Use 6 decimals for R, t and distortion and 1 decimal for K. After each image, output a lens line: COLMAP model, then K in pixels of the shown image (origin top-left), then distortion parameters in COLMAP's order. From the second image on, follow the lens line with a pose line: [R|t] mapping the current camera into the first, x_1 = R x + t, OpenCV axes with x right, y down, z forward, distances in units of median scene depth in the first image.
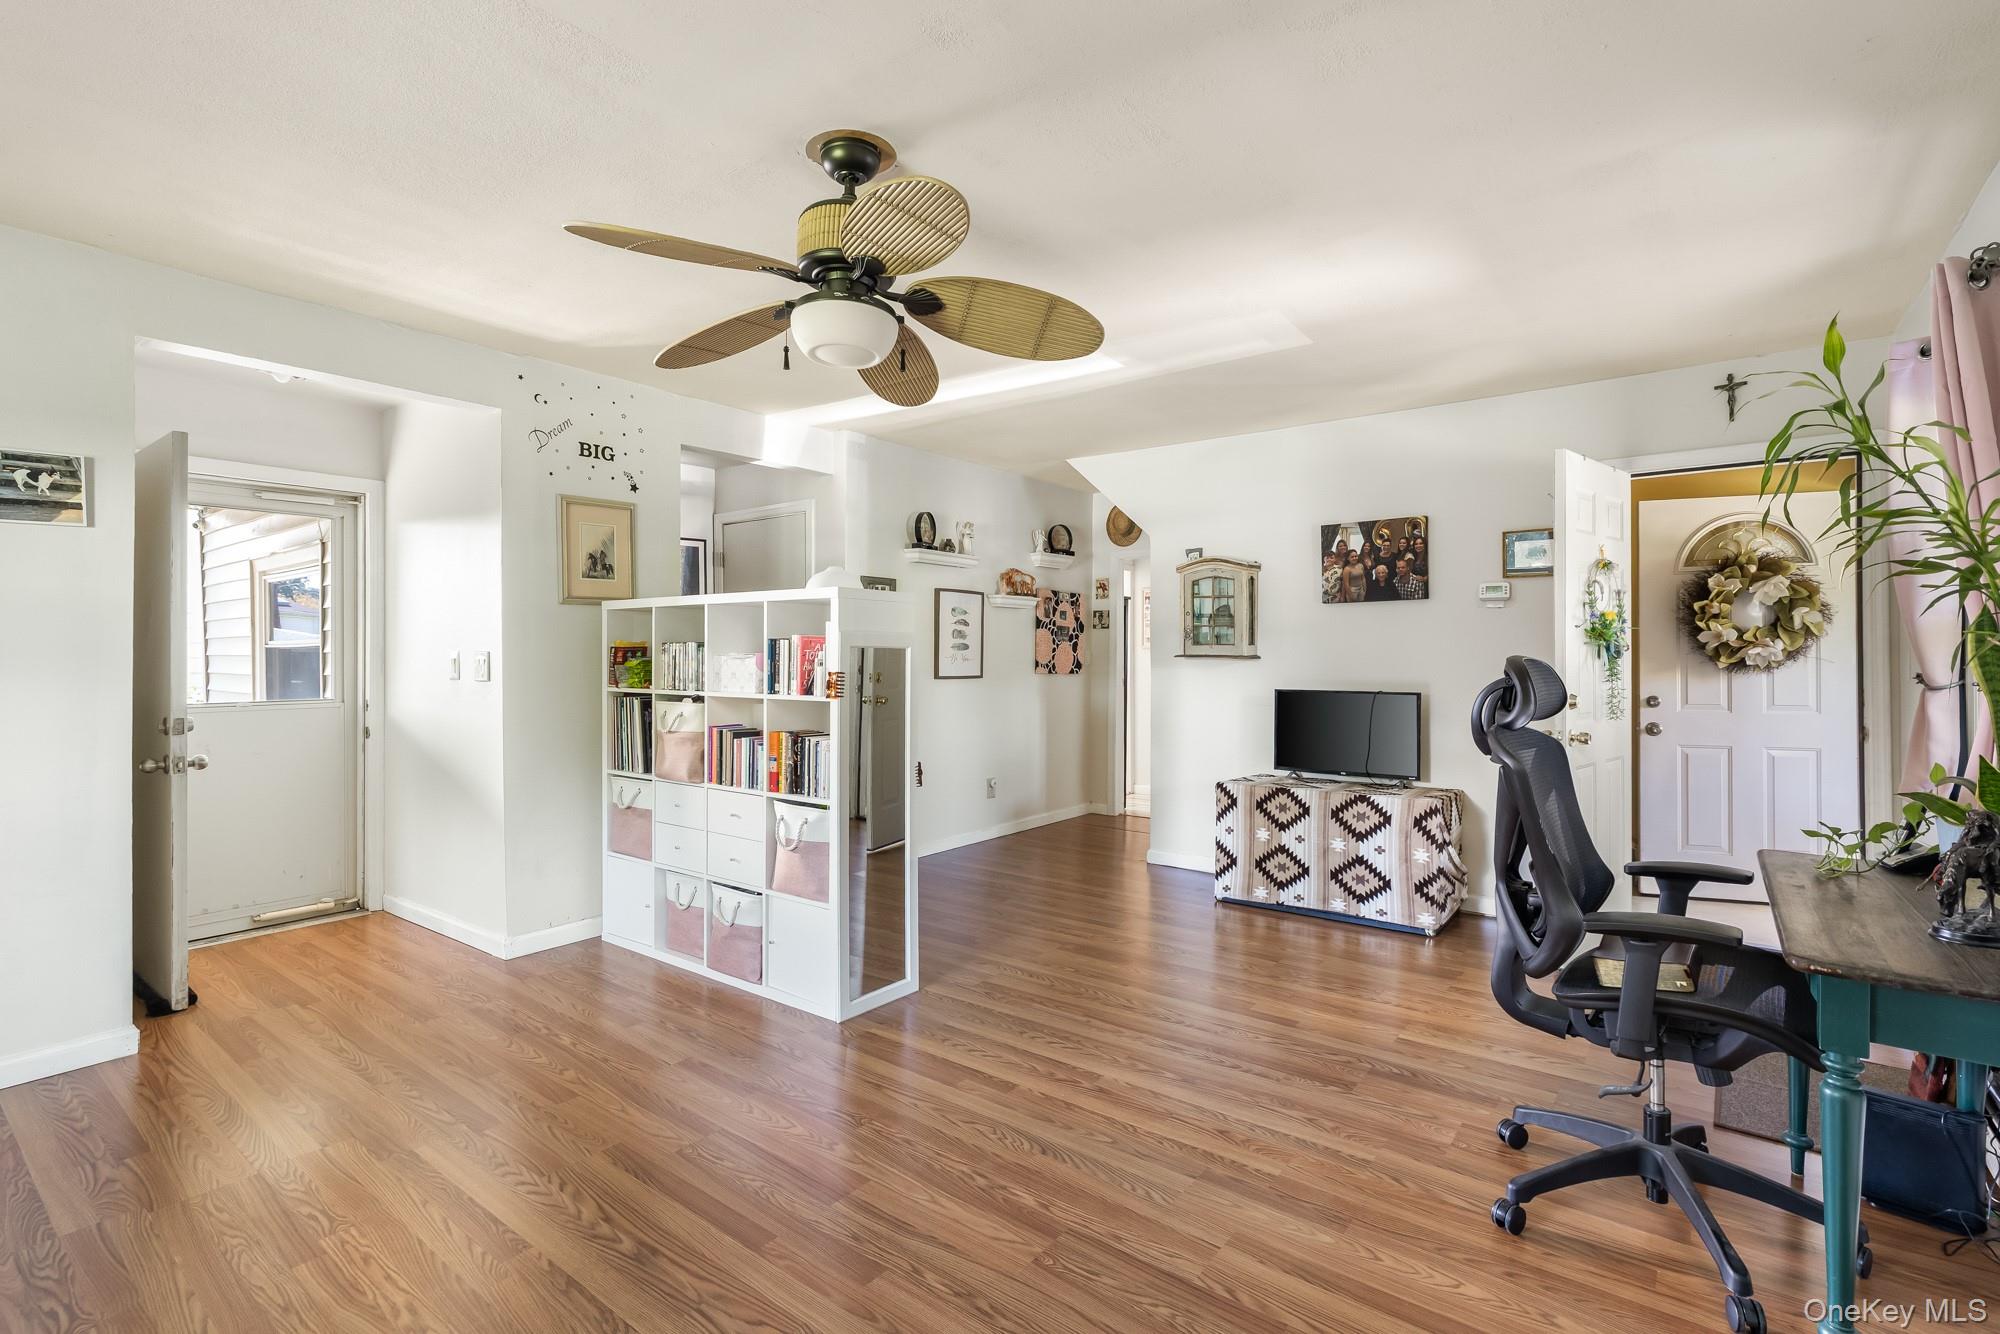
lens RADIAL K [[925.0, 0, 1000.0], [0, 925.0, 667.0], [0, 0, 1]] dist [-0.003600, -0.000576]
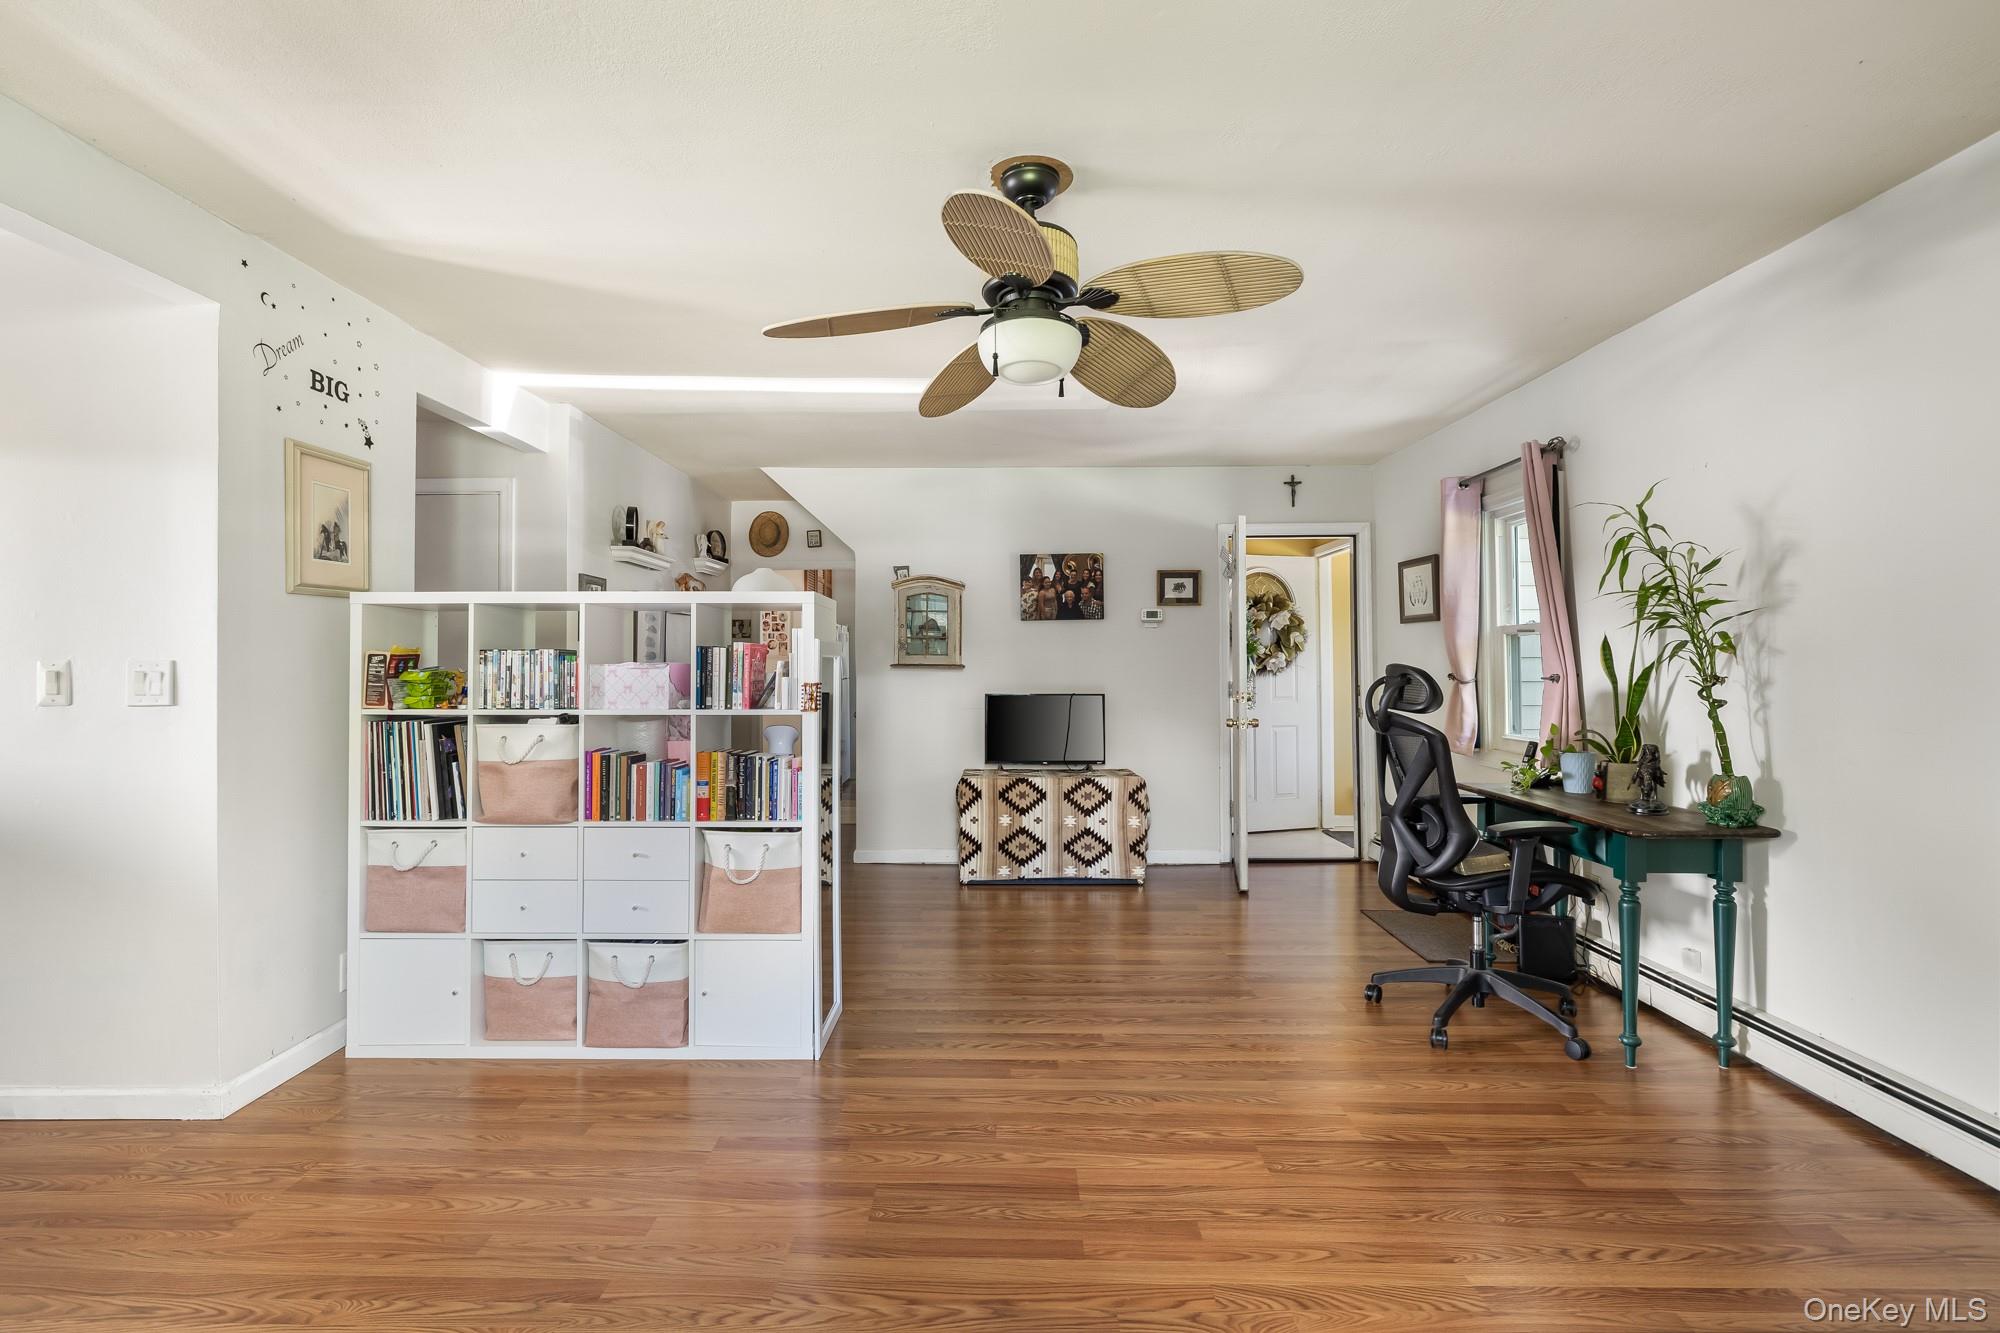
lens RADIAL K [[889.9, 0, 1000.4], [0, 889.9, 661.0], [0, 0, 1]] dist [-0.003007, 0.000108]
pose [[0.803437, 0.000227, 0.595390, -0.431425], [0.010075, 0.999852, -0.013976, -0.001443], [-0.595305, 0.017228, 0.803315, 0.127052]]
